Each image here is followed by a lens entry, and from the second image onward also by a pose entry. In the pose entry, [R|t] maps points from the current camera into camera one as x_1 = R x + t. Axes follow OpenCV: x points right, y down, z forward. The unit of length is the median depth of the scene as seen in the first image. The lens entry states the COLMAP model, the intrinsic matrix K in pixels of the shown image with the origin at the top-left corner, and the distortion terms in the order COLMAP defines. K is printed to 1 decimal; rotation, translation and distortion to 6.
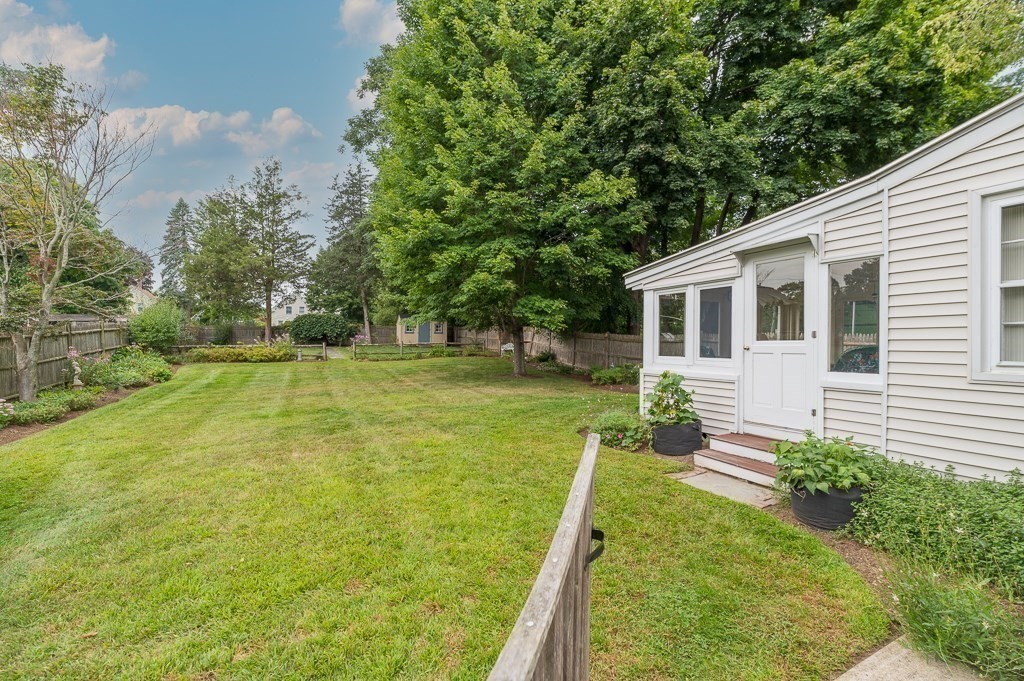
lens RADIAL K [[446.8, 0, 503.8], [0, 446.8, 337.8], [0, 0, 1]] dist [-0.010037, 0.000112]
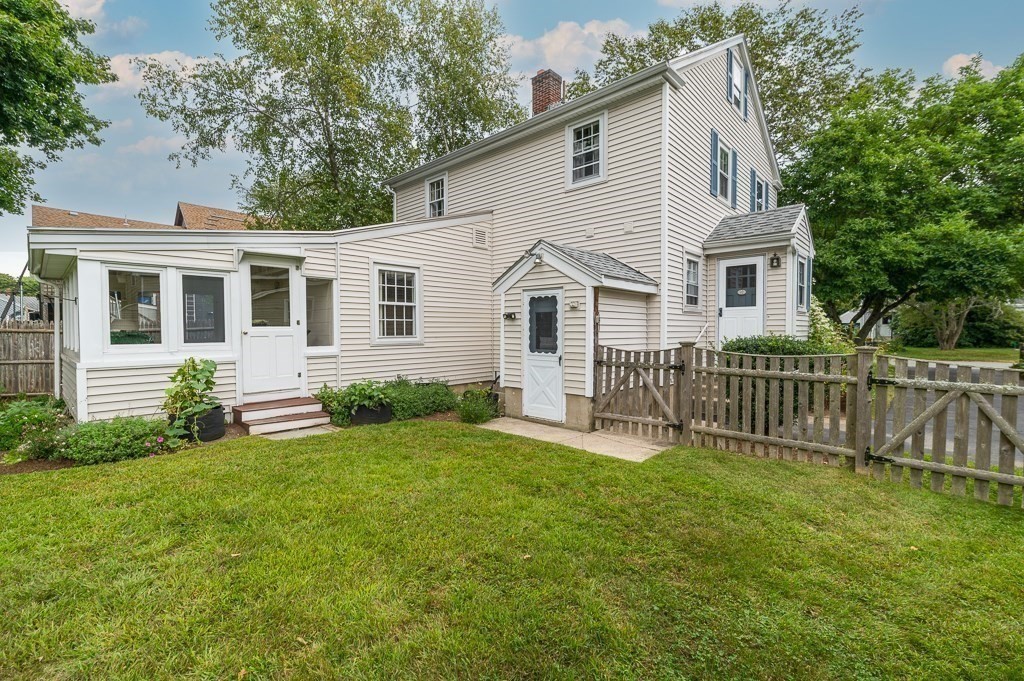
lens RADIAL K [[446.8, 0, 514.8], [0, 446.8, 342.4], [0, 0, 1]] dist [-0.010037, 0.000112]
pose [[-0.377662, -0.019391, 0.925740, -0.372995], [-0.000221, 0.999783, 0.020852, 0.010783], [-0.925943, 0.007670, -0.377584, 0.346473]]
